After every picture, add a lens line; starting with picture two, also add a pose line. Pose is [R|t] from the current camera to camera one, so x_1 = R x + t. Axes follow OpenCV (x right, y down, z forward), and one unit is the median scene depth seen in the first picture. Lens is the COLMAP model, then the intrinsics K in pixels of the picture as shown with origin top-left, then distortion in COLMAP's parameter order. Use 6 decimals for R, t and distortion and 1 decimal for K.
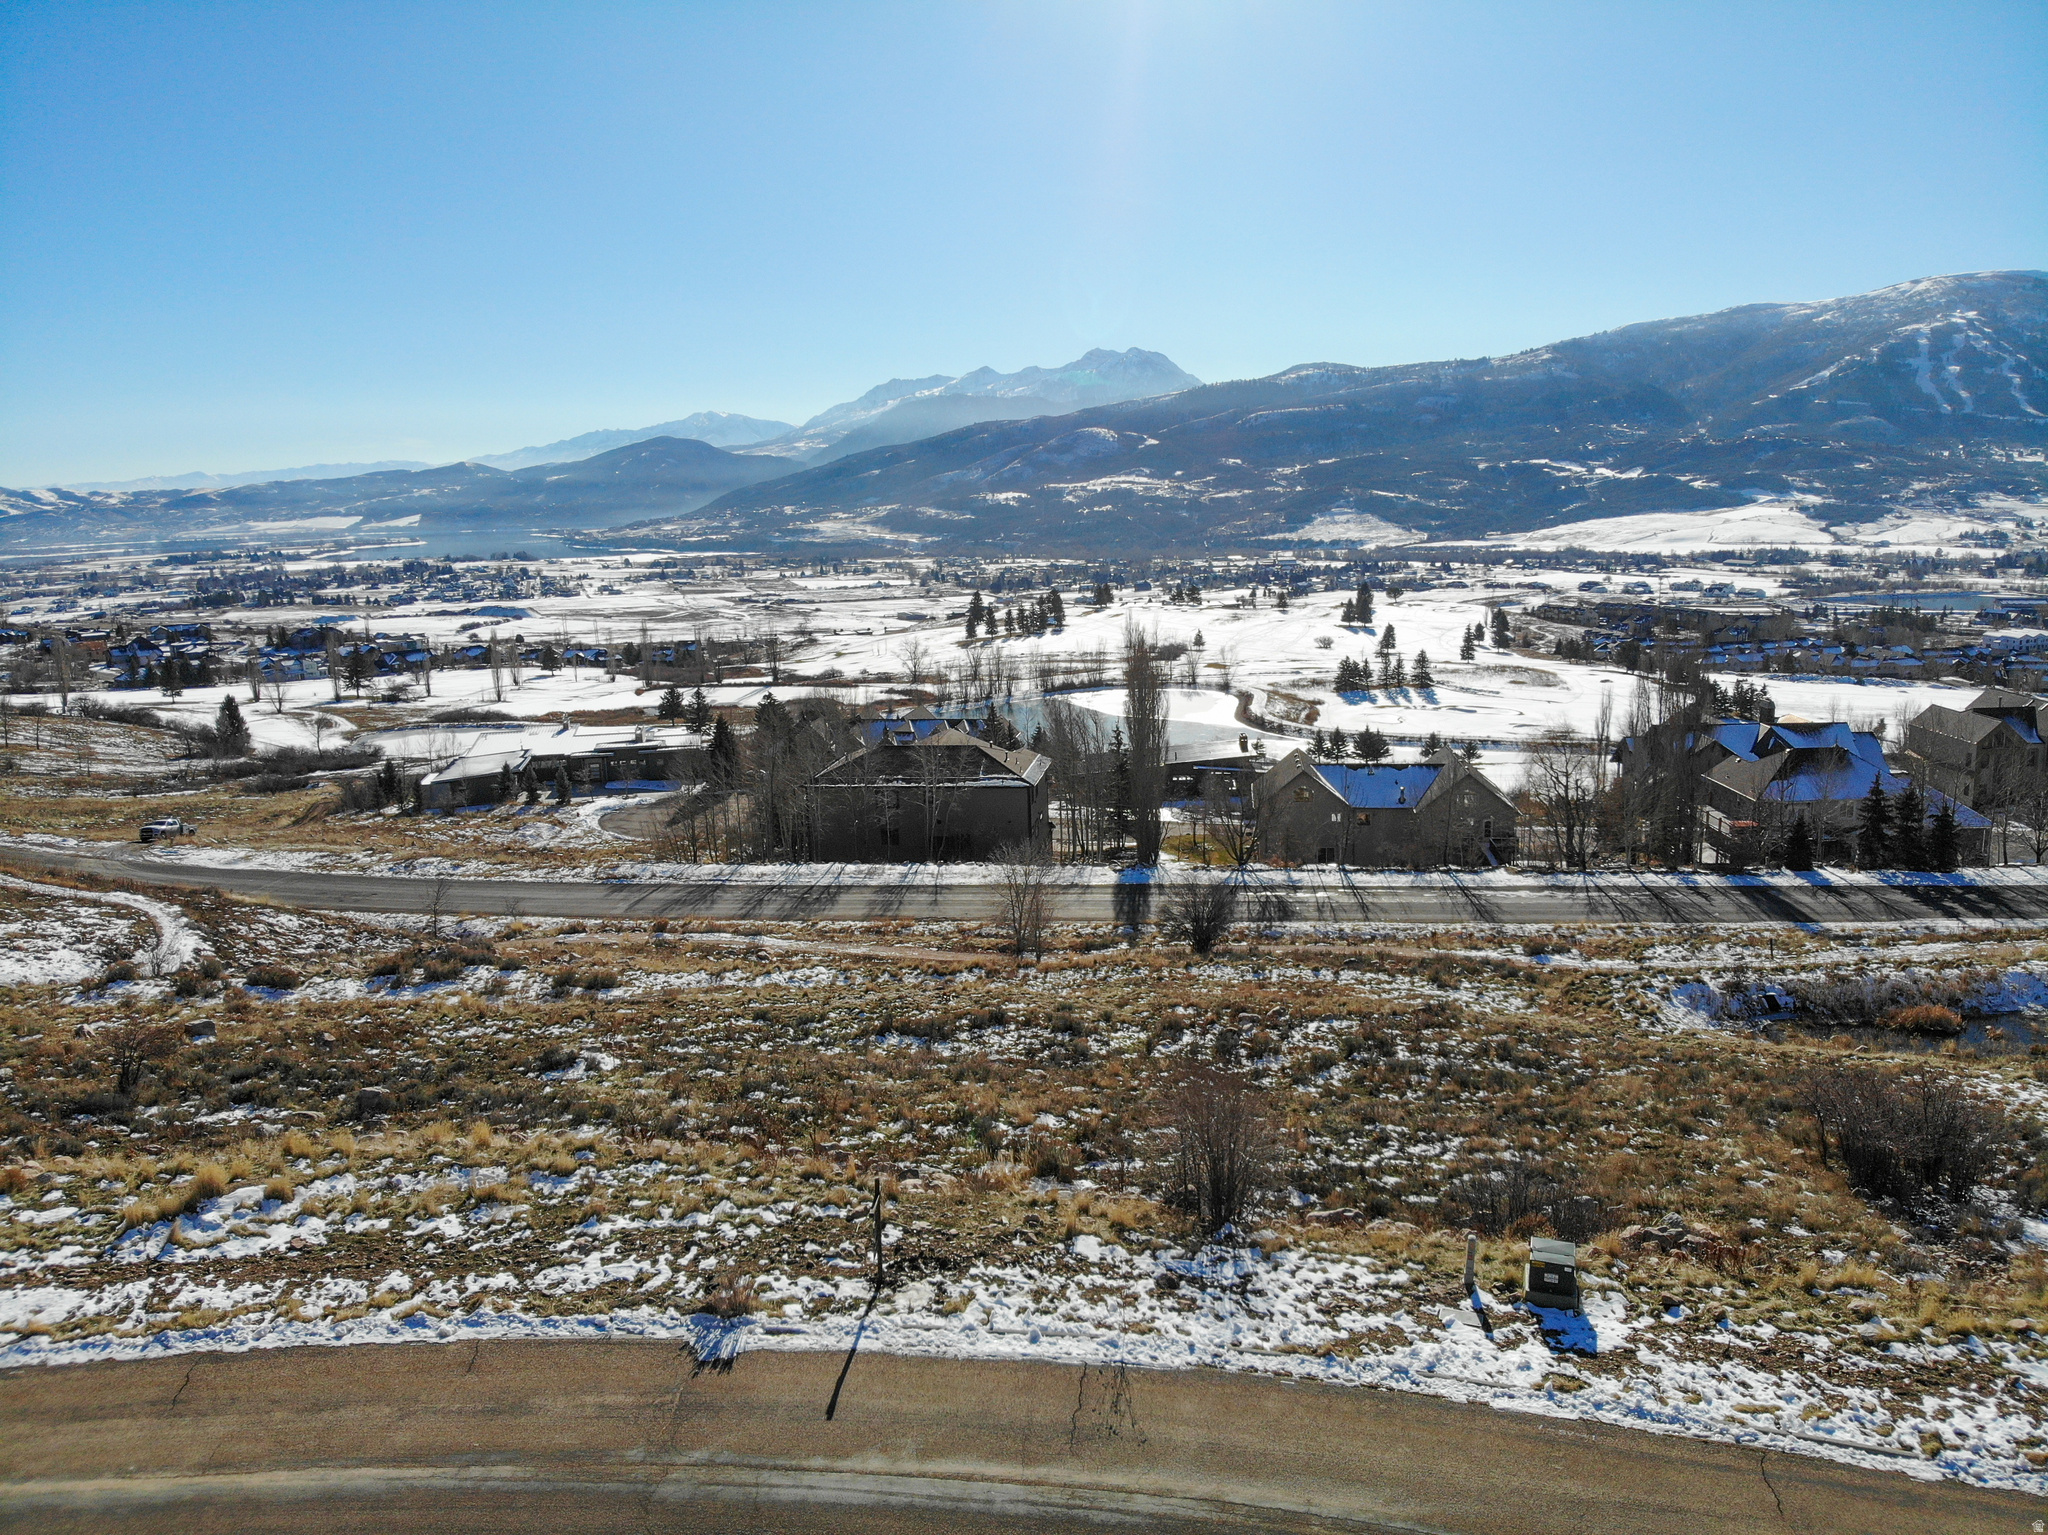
lens RADIAL K [[1500.0, 0, 1035.9], [0, 1500.0, 772.0], [0, 0, 1]] dist [0.065145, -0.169511]
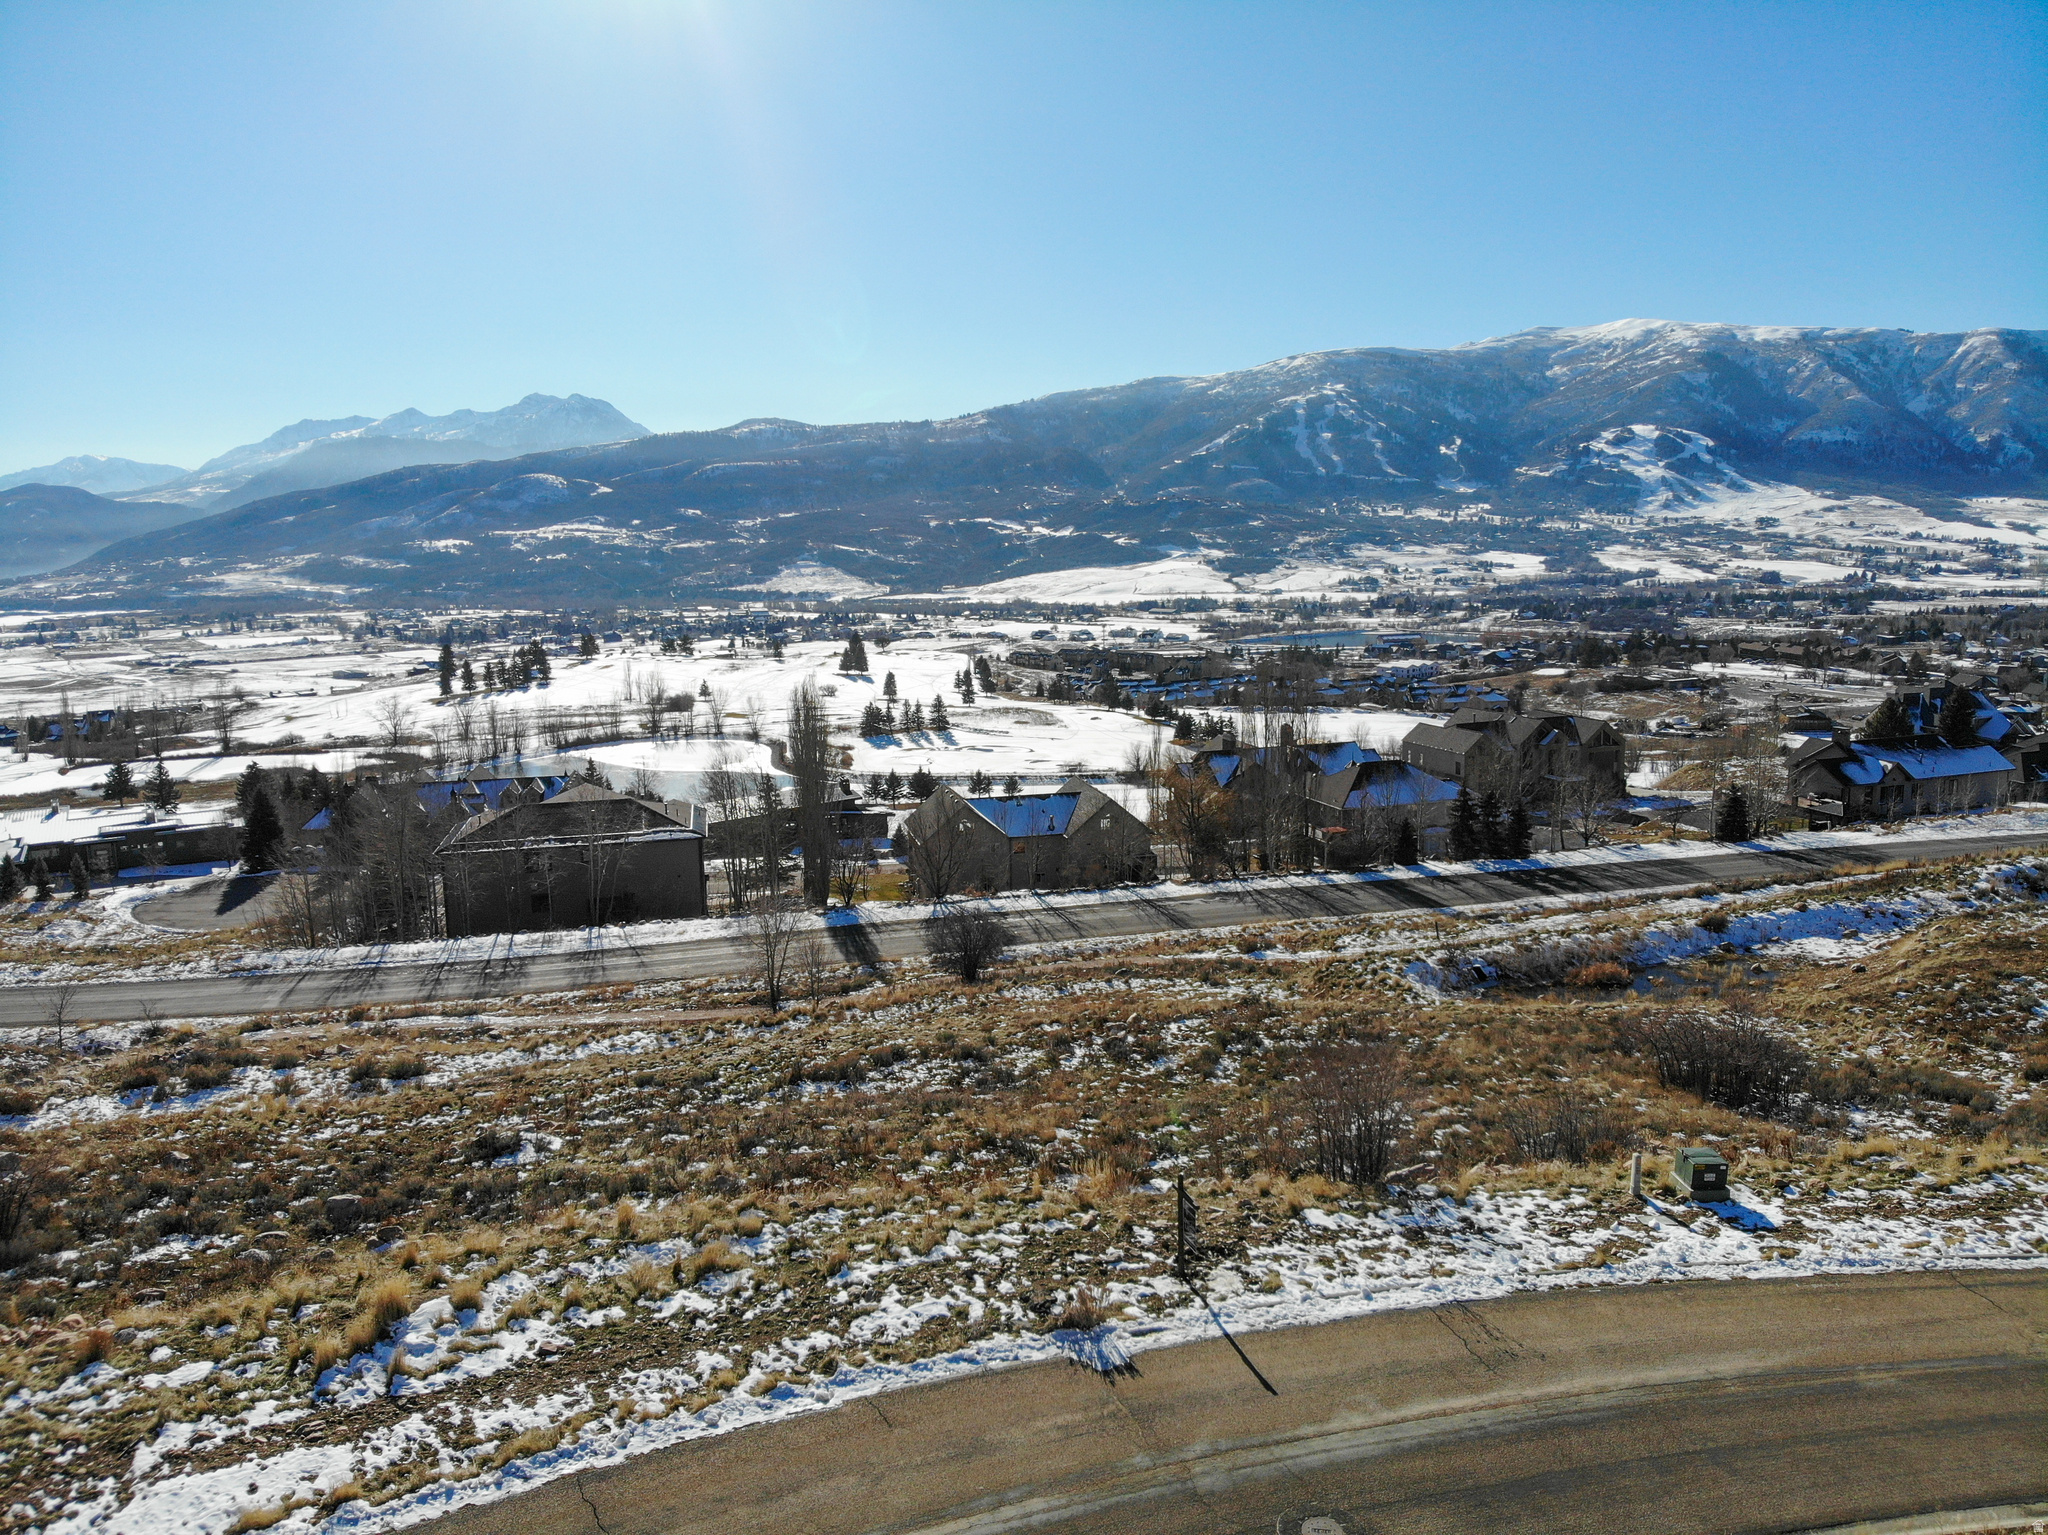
lens RADIAL K [[1500.0, 0, 1031.9], [0, 1500.0, 753.4], [0, 0, 1]] dist [0.065145, -0.169511]
pose [[0.939054, -0.045303, 0.340773, -0.035707], [0.060908, 0.997521, -0.035229, 0.000773], [-0.338332, 0.053838, 0.939485, 0.002997]]
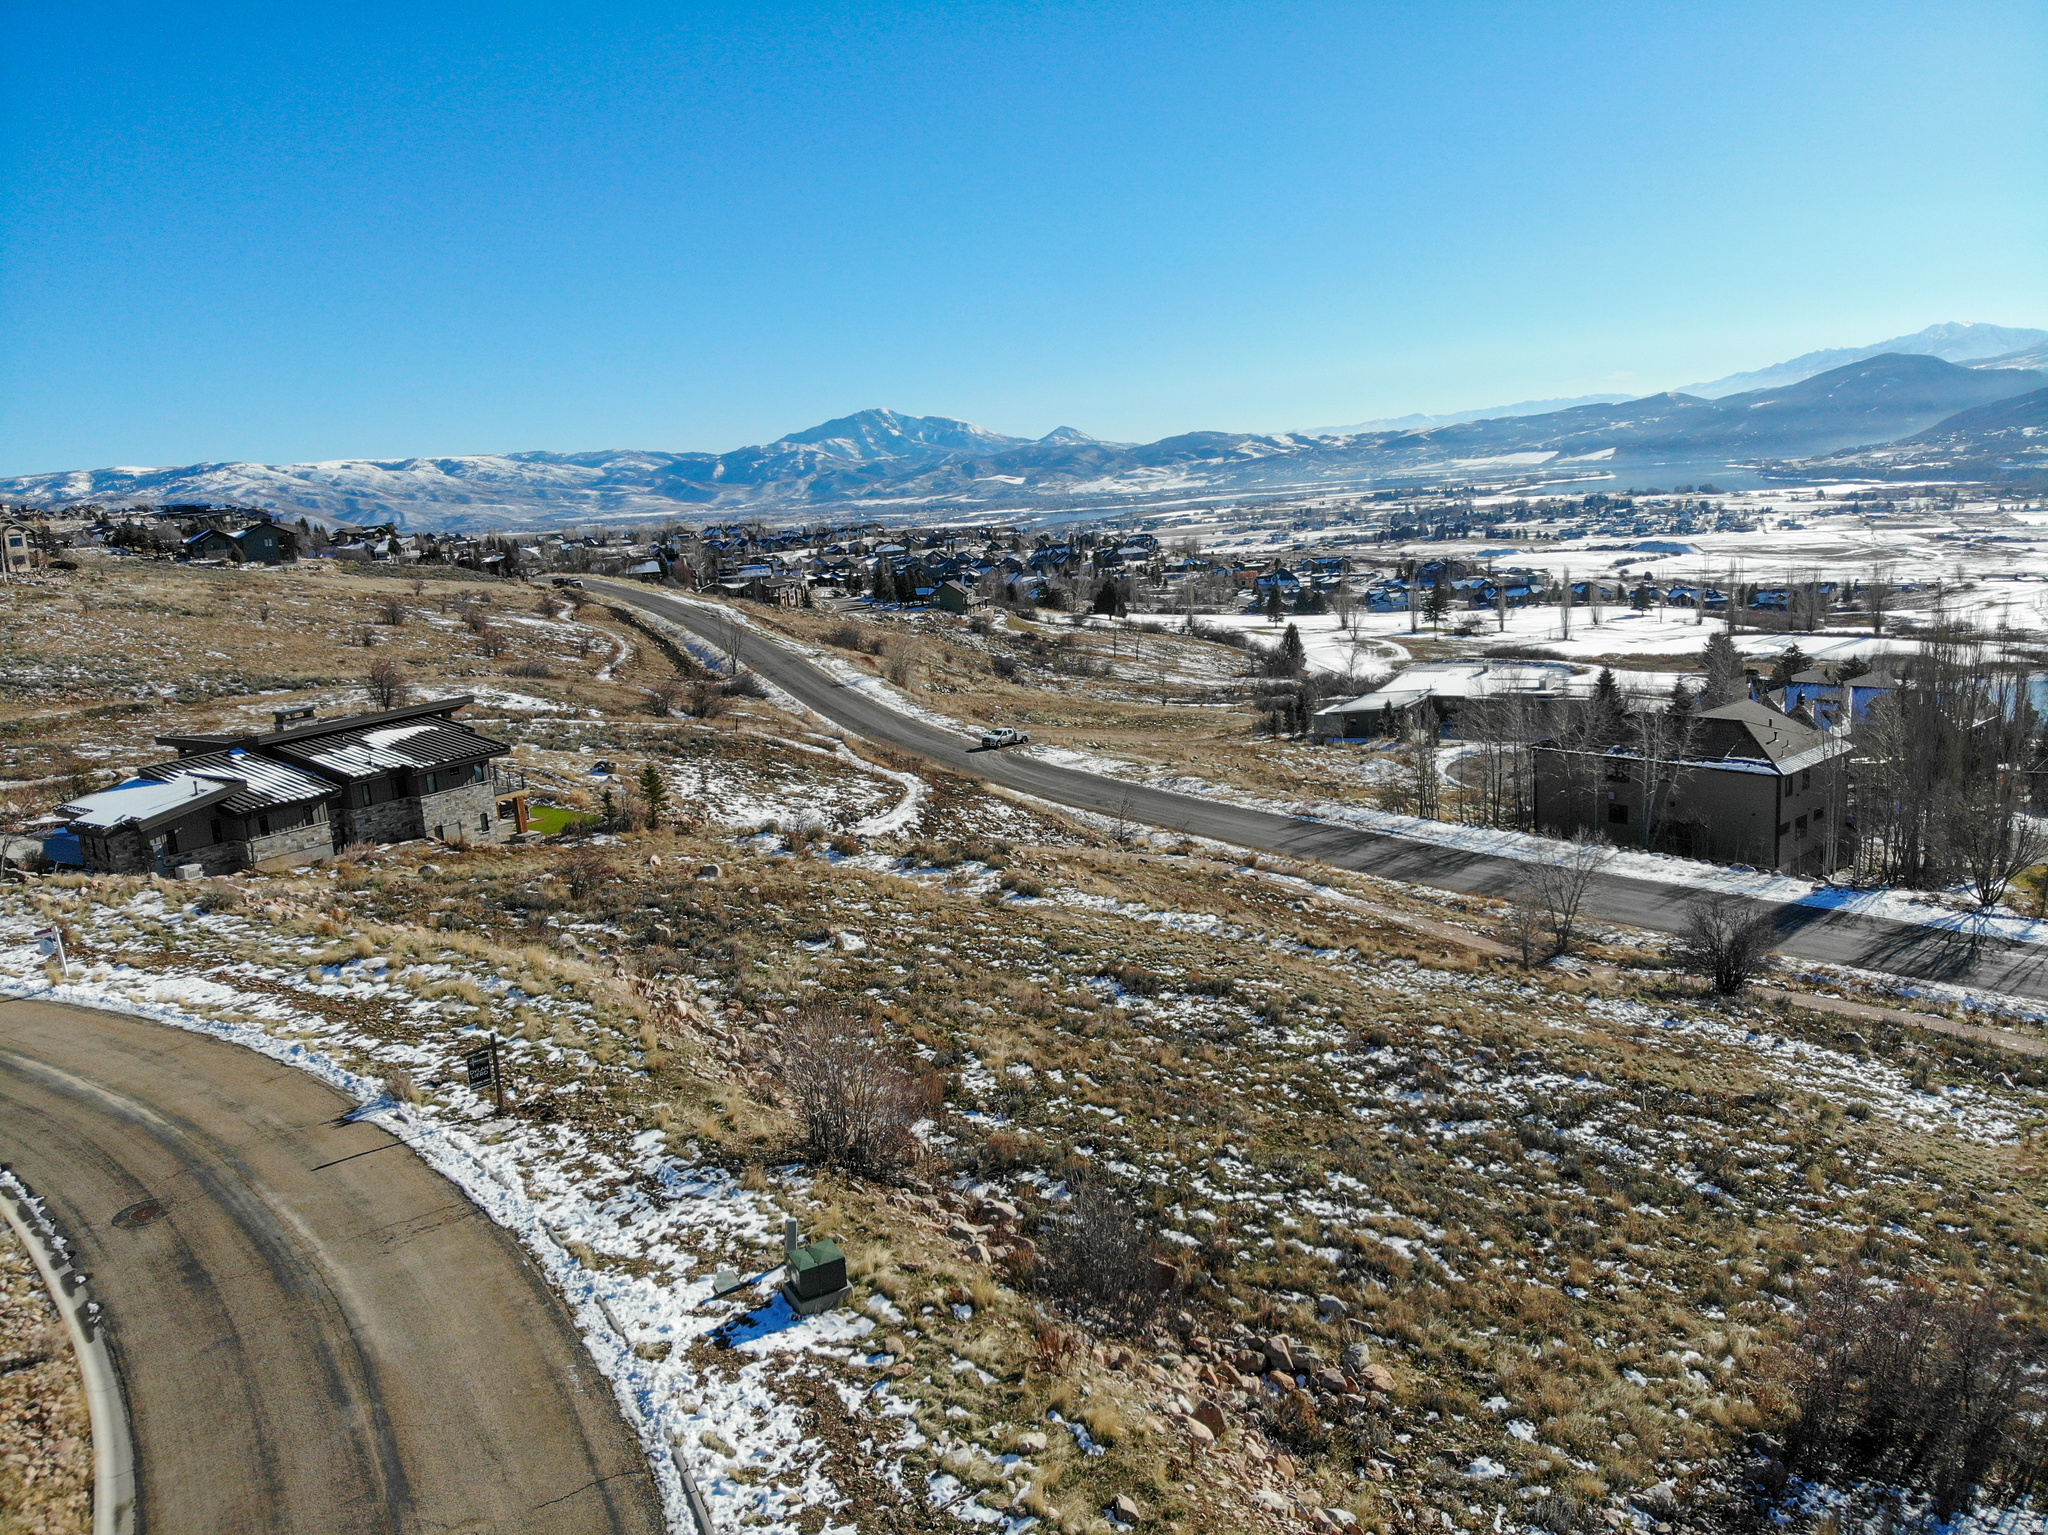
lens RADIAL K [[1500.0, 0, 1023.3], [0, 1500.0, 775.2], [0, 0, 1]] dist [0.065145, -0.169511]
pose [[0.728514, 0.113196, -0.675614, 0.071209], [-0.082530, 0.993572, 0.077477, -0.005775], [0.680041, -0.000684, 0.733173, 0.023709]]
